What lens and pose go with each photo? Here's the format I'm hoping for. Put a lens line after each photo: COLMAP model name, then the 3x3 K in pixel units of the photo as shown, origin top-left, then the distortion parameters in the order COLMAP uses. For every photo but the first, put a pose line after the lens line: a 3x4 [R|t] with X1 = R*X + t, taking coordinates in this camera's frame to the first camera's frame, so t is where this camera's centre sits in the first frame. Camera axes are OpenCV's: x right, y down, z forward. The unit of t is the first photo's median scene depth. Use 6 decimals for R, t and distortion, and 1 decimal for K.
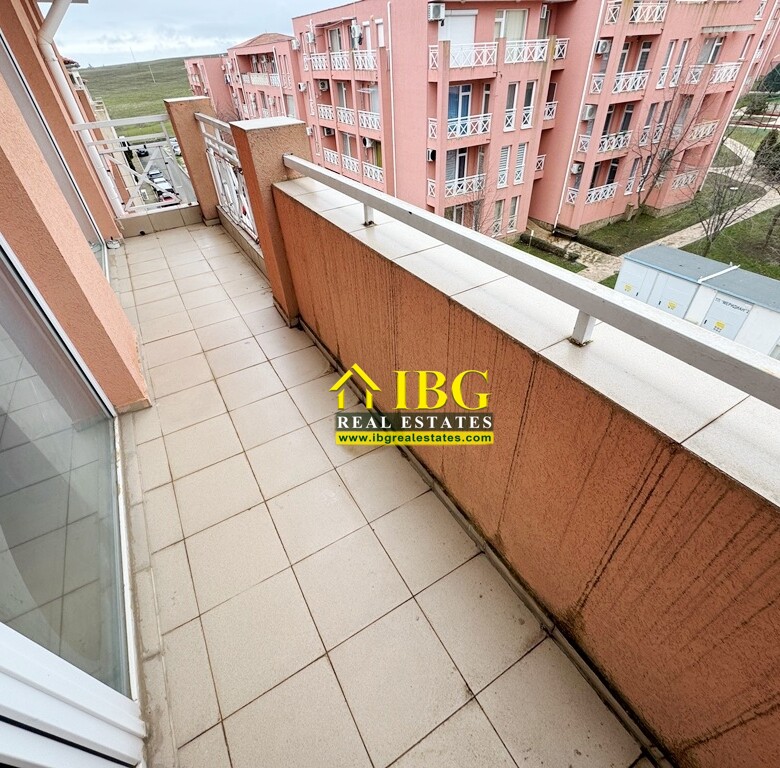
lens RADIAL K [[405.2, 0, 391.6], [0, 405.2, 382.5], [0, 0, 1]] dist [-0.001460, -0.000447]
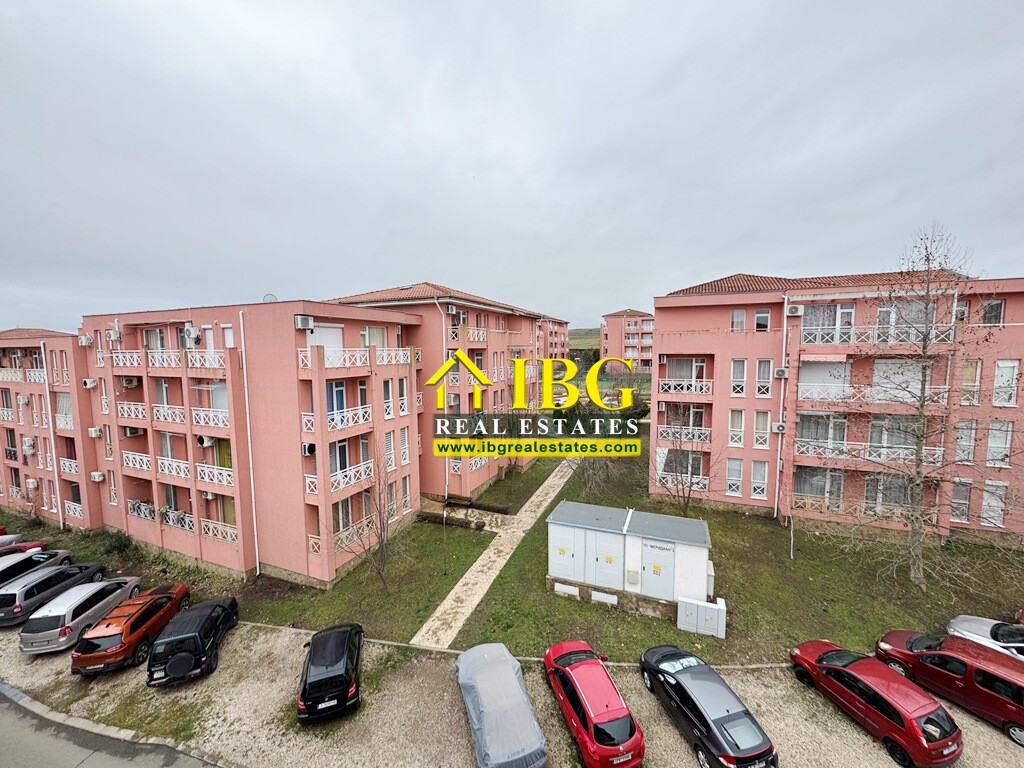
lens RADIAL K [[405.5, 0, 511.8], [0, 405.5, 384.2], [0, 0, 1]] dist [-0.003251, 0.000246]
pose [[0.793690, -0.014899, 0.608141, -0.071103], [0.363173, 0.813600, -0.454048, -0.124097], [-0.488019, 0.581234, 0.651157, 0.151716]]
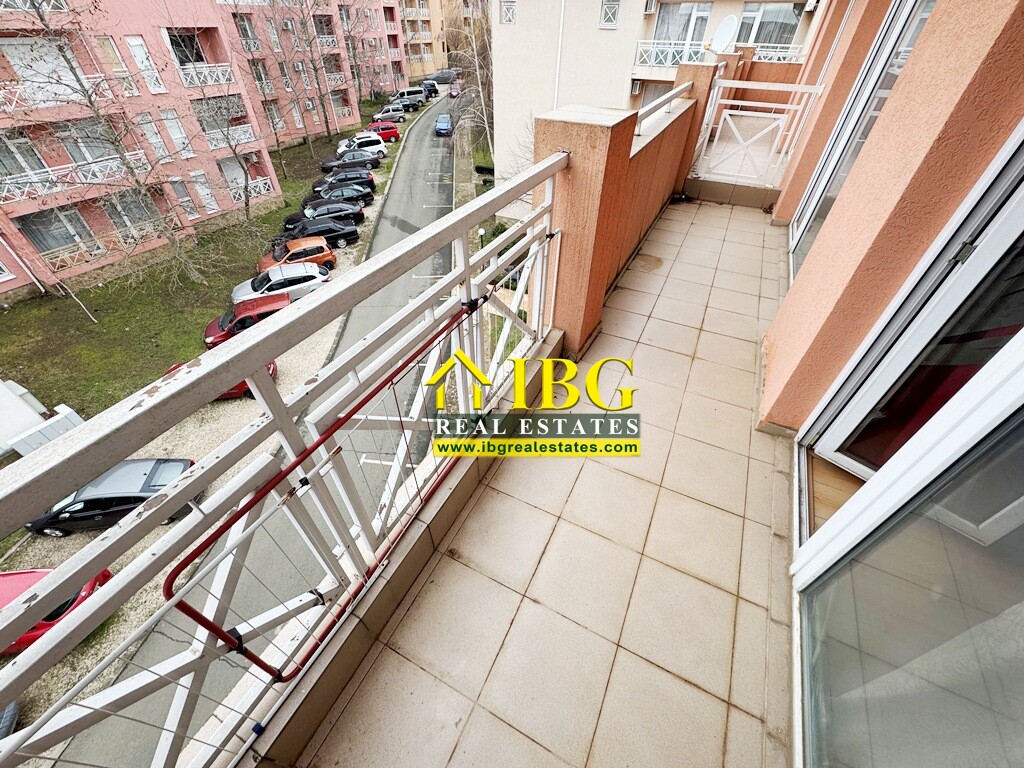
lens RADIAL K [[405.5, 0, 513.0], [0, 405.5, 383.3], [0, 0, 1]] dist [-0.003251, 0.000246]
pose [[-0.544664, -0.529926, 0.650015, -0.099219], [0.541503, 0.369630, 0.755081, -0.110804], [-0.640402, 0.763251, 0.085632, 0.139229]]
